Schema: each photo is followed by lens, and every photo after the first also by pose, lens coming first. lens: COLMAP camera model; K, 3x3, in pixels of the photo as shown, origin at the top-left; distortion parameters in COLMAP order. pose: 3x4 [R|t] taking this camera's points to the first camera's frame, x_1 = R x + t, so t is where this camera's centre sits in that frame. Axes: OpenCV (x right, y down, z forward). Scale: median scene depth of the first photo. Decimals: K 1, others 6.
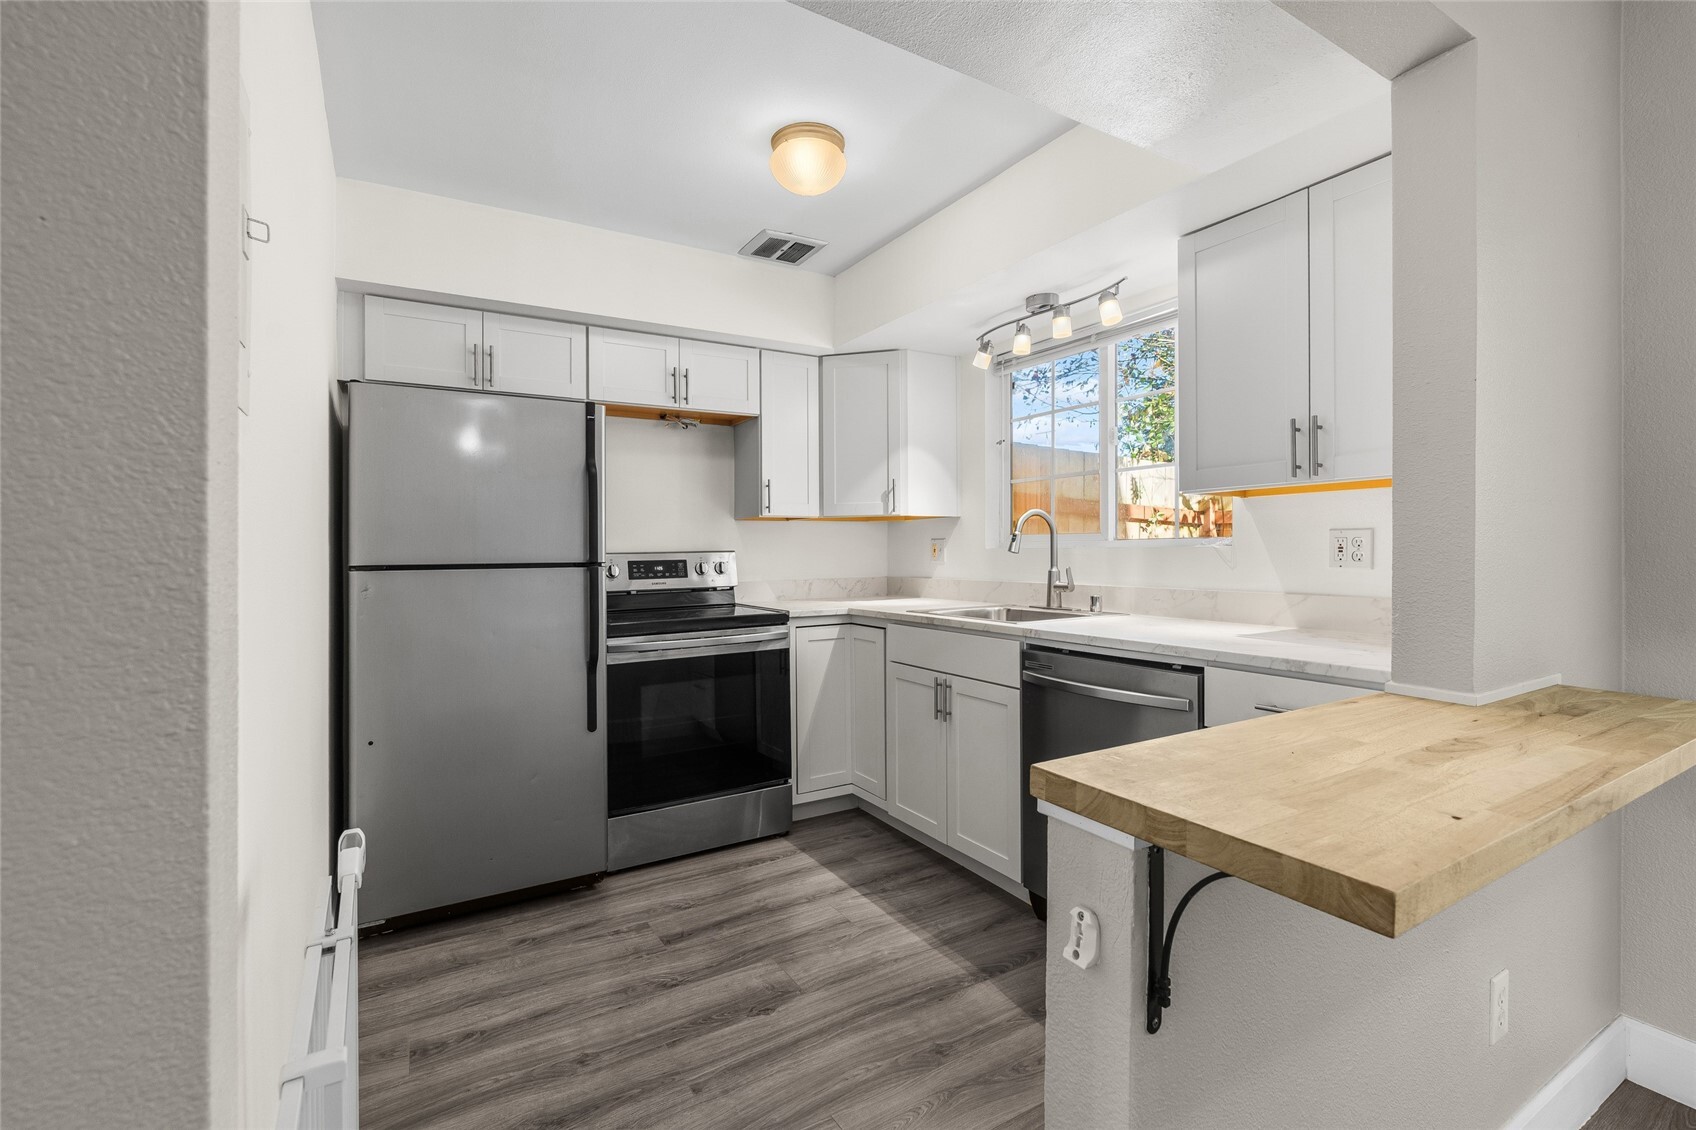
lens RADIAL K [[752.5, 0, 844.6], [0, 752.5, 552.3], [0, 0, 1]] dist [-0.003014, 0.000670]
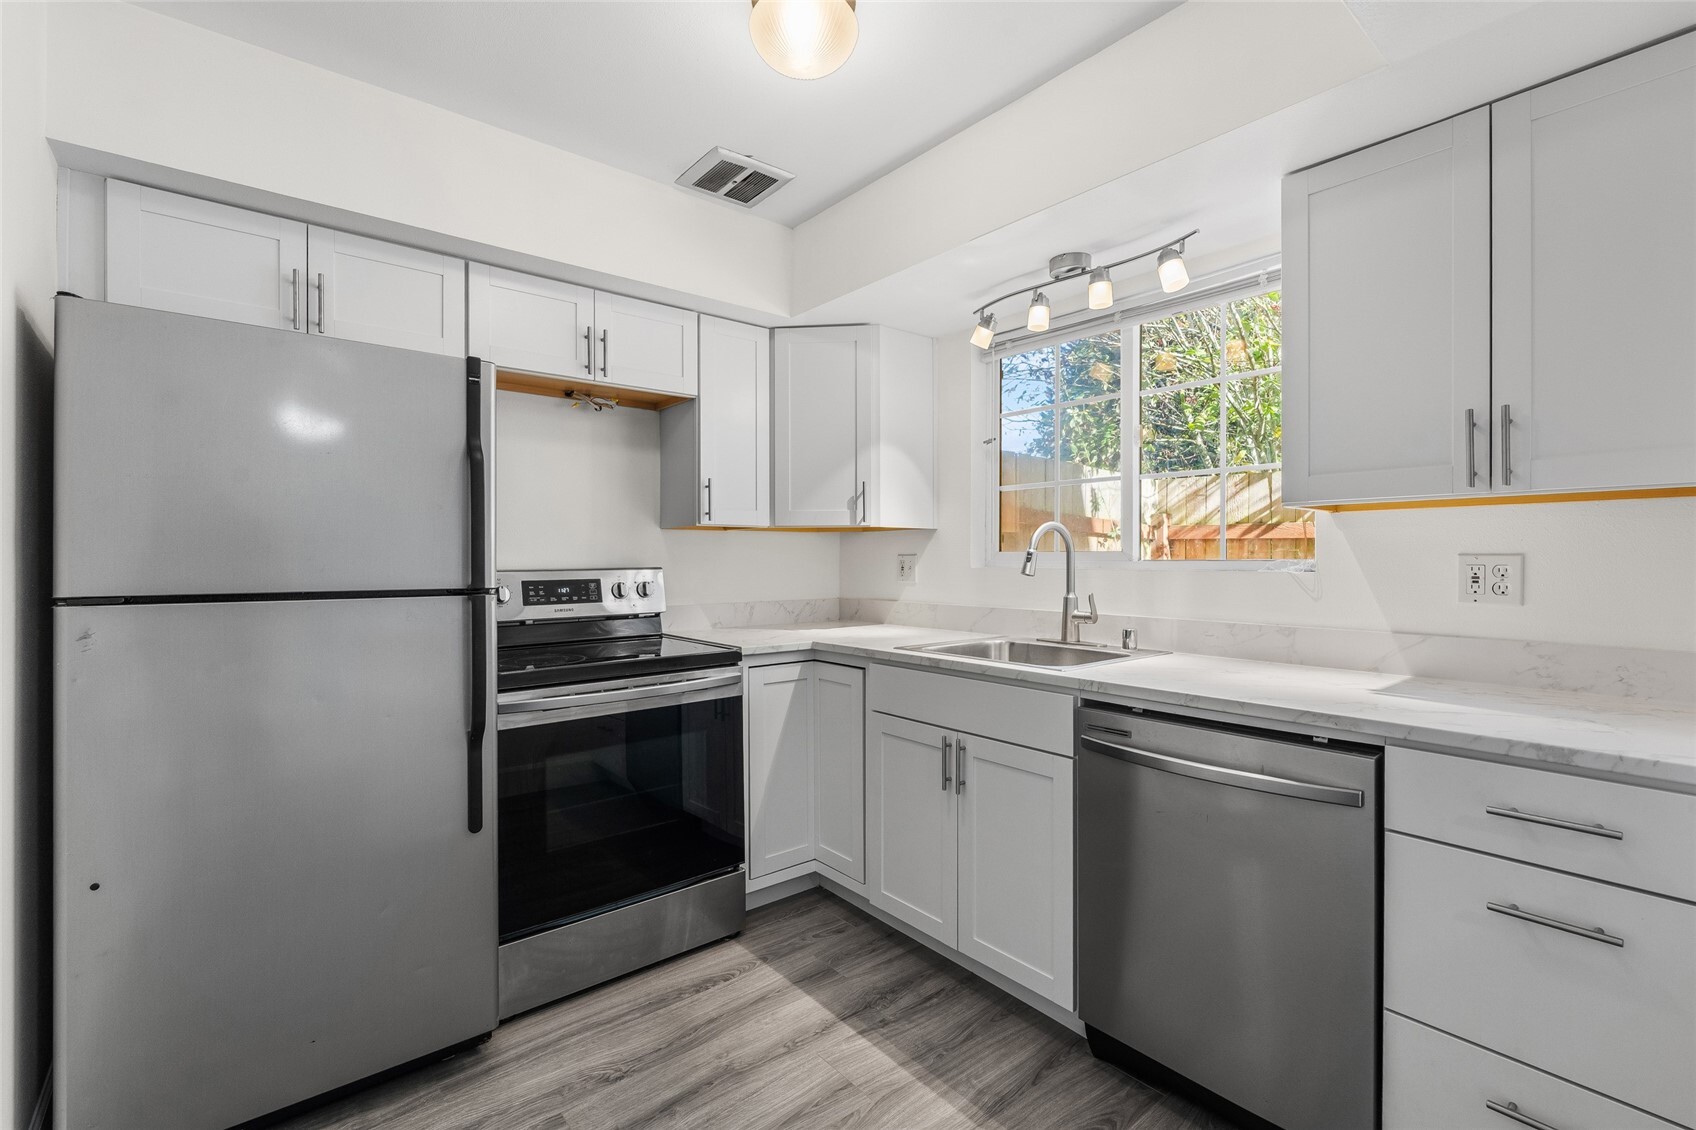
lens RADIAL K [[752.5, 0, 847.1], [0, 752.5, 566.6], [0, 0, 1]] dist [-0.003014, 0.000670]
pose [[0.988337, 0.006535, 0.152139, -0.090308], [-0.007927, 0.999932, 0.008543, -0.014138], [-0.152073, -0.009650, 0.988322, 0.229577]]
